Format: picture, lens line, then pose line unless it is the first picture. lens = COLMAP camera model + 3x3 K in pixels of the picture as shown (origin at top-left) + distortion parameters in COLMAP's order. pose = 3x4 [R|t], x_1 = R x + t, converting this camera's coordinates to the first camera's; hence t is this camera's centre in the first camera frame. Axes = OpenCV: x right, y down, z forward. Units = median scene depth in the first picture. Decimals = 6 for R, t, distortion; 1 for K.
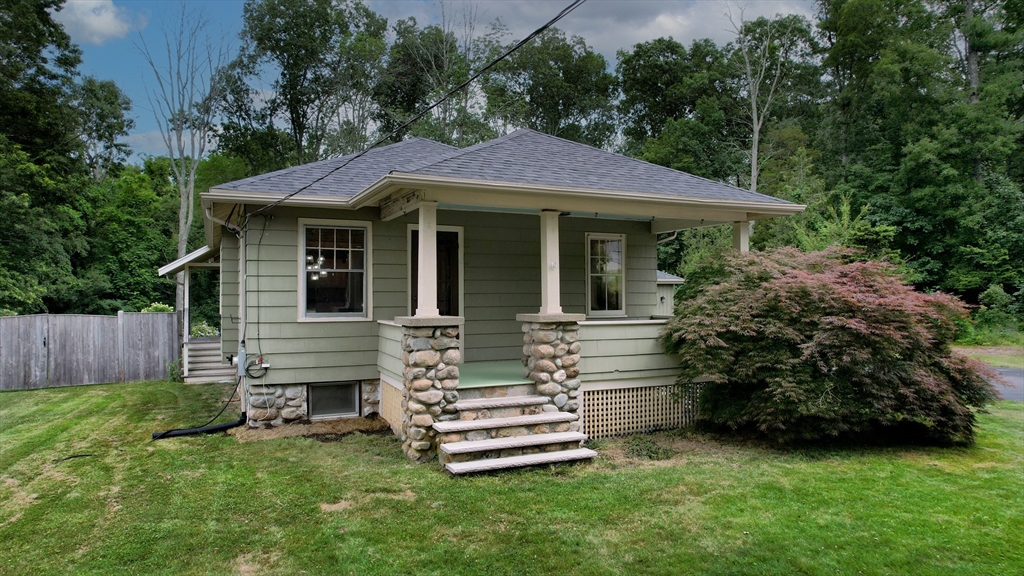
lens RADIAL K [[654.9, 0, 512.0], [0, 654.9, 288.0], [0, 0, 1]] dist [-0.082008, 0.074921]
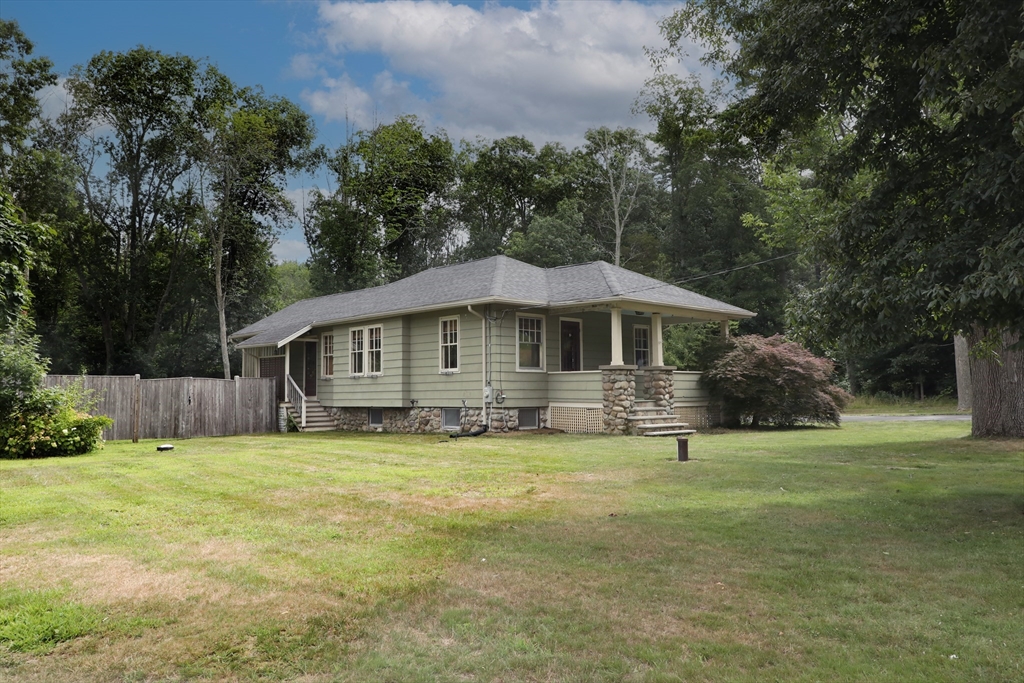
lens RADIAL K [[752.4, 0, 512.0], [0, 752.4, 341.5], [0, 0, 1]] dist [-0.029159, -0.000155]
pose [[0.948323, 0.016841, 0.316858, -0.965287], [-0.000452, 0.998661, -0.051727, 0.074320], [-0.317305, 0.048911, 0.947061, -0.894547]]
